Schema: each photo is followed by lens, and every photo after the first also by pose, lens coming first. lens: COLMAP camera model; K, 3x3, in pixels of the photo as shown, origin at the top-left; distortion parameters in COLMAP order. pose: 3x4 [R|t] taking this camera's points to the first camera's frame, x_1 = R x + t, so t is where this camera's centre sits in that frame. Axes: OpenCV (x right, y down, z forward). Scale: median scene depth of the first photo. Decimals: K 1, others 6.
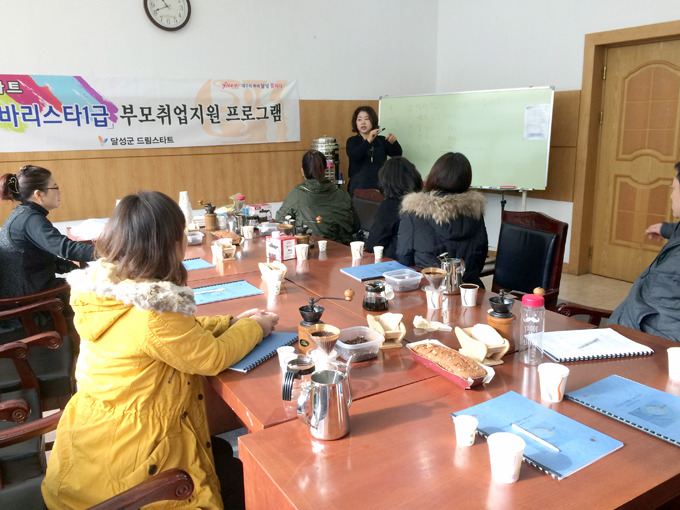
lens RADIAL K [[582.1, 0, 343.9], [0, 582.1, 254.7], [0, 0, 1]] dist [0.072856, -0.097591]
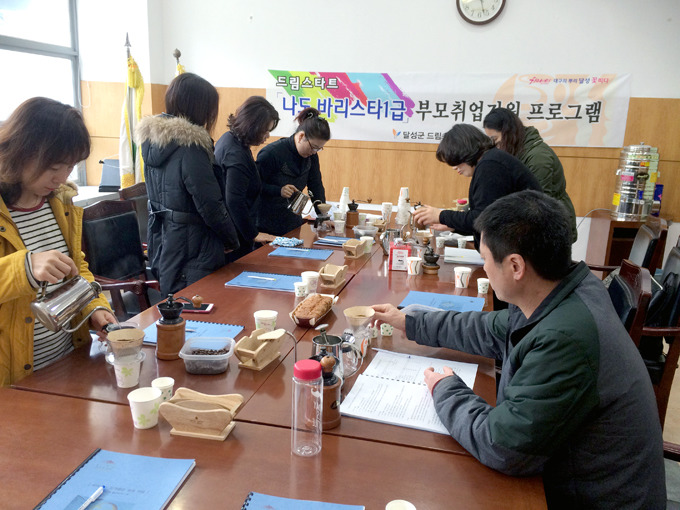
lens RADIAL K [[582.1, 0, 343.8], [0, 582.1, 253.6], [0, 0, 1]] dist [0.072856, -0.097591]
pose [[0.712991, 0.199289, -0.672256, 0.277107], [-0.197249, 0.977048, 0.080443, -0.046348], [0.672857, 0.075246, 0.735936, 0.166846]]
